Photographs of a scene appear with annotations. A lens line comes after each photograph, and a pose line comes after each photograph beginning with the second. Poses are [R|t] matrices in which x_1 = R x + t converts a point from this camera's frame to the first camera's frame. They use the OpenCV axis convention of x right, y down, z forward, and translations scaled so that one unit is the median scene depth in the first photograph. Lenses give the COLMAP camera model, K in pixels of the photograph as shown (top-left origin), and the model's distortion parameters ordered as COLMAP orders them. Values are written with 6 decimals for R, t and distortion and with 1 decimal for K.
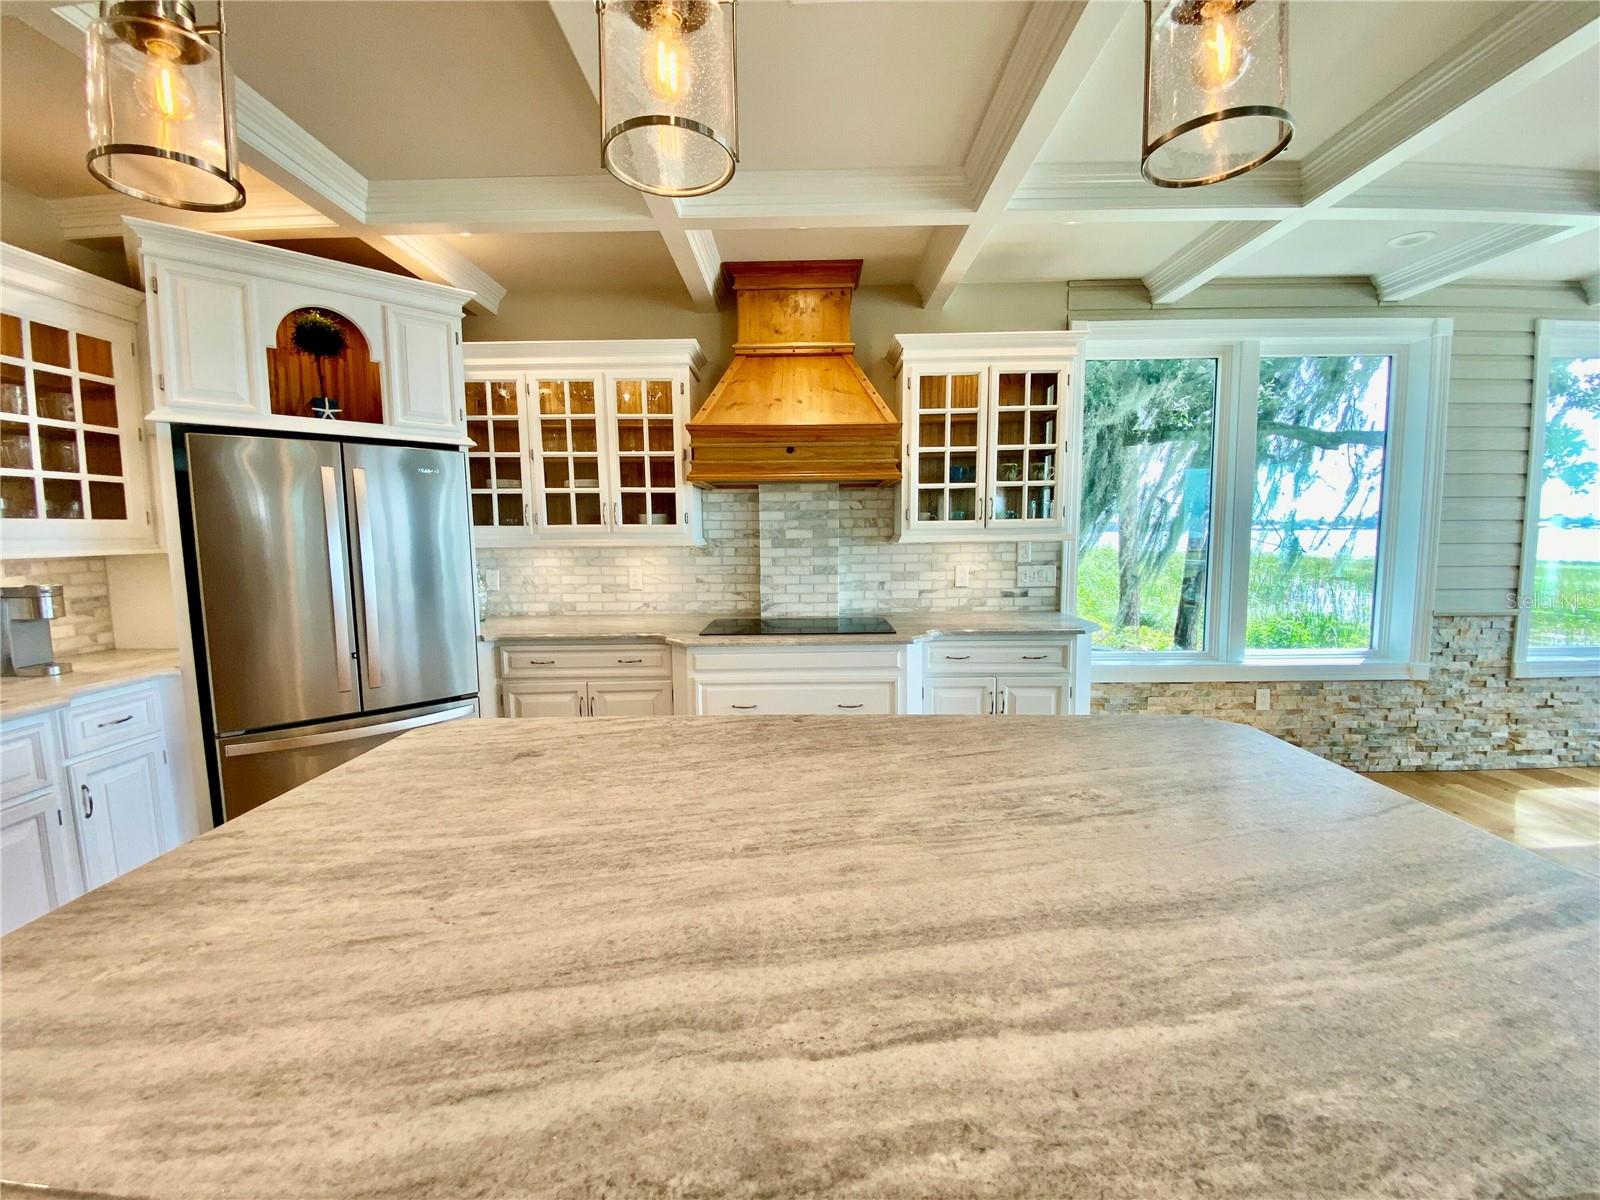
lens RADIAL K [[650.3, 0, 795.7], [0, 650.3, 595.7], [0, 0, 1]] dist [-0.021931, -0.002048]
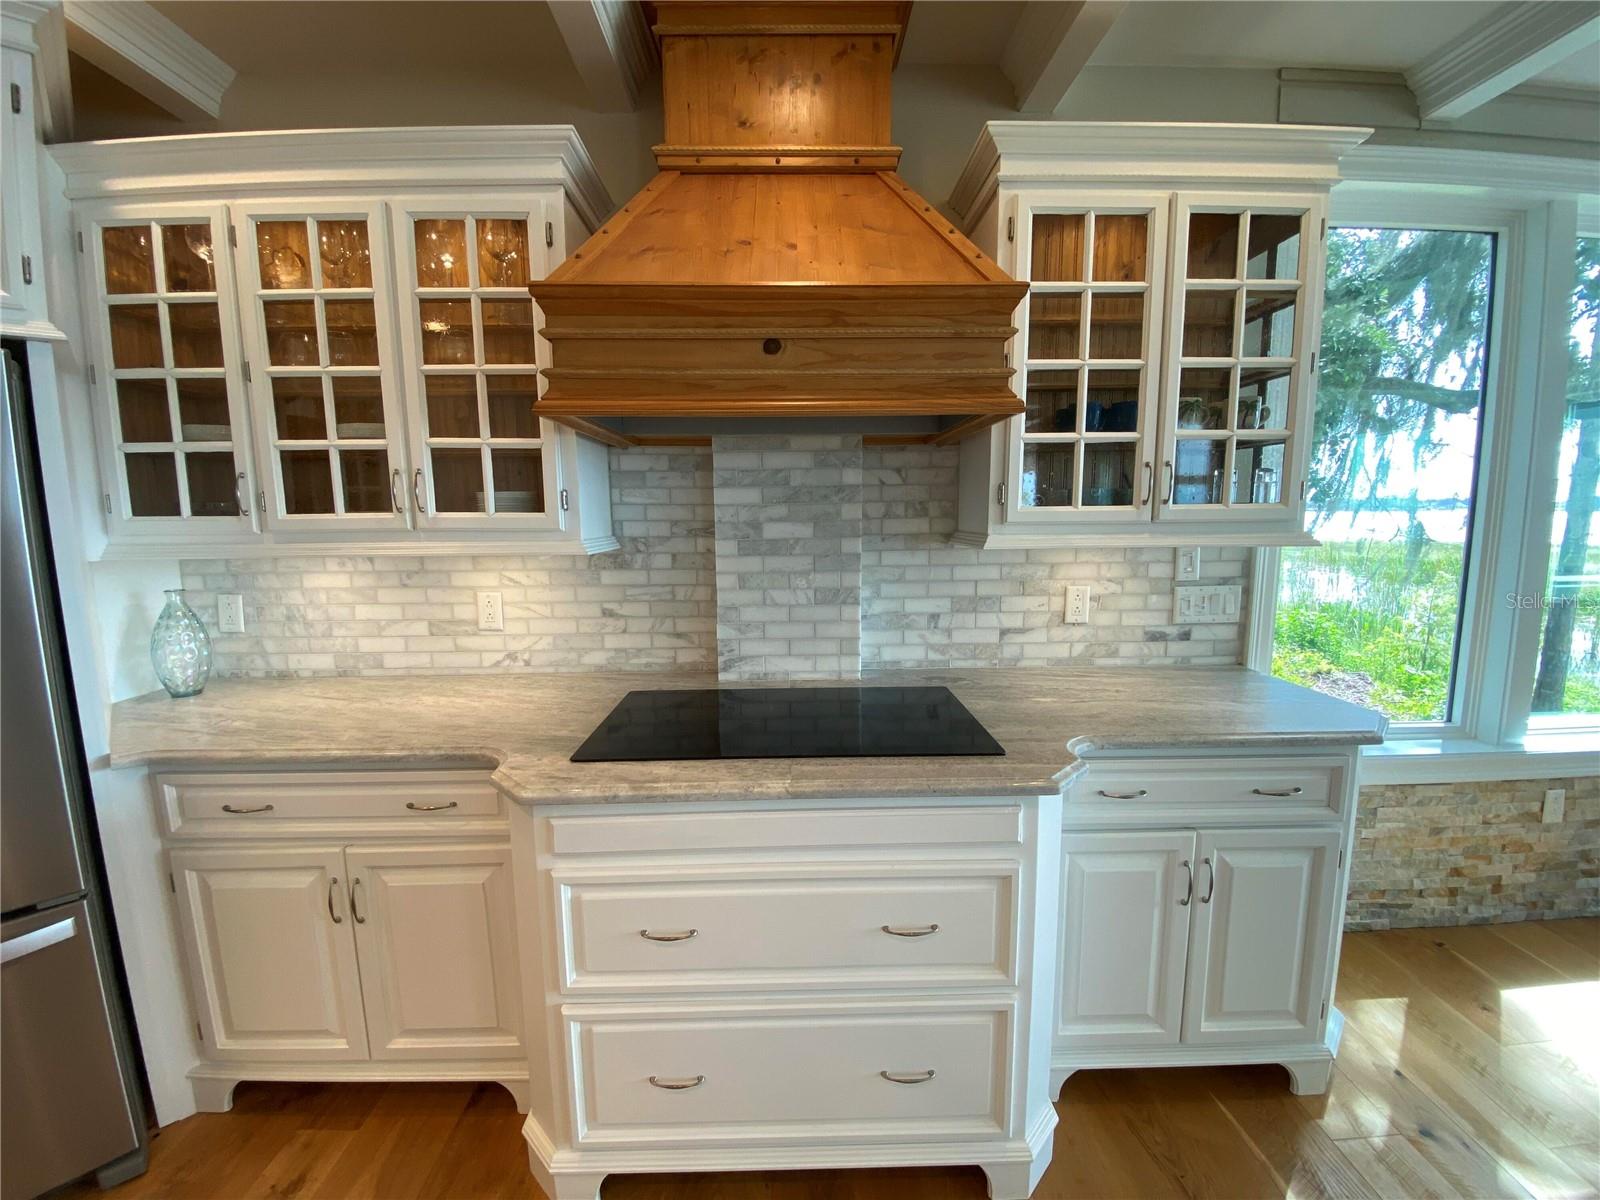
lens RADIAL K [[650.3, 0, 796.3], [0, 650.3, 596.1], [0, 0, 1]] dist [-0.021931, -0.002048]
pose [[0.999481, -0.002682, 0.032087, -0.005100], [0.001585, 0.999415, 0.034162, -0.057384], [-0.032160, -0.034094, 0.998901, 0.450742]]
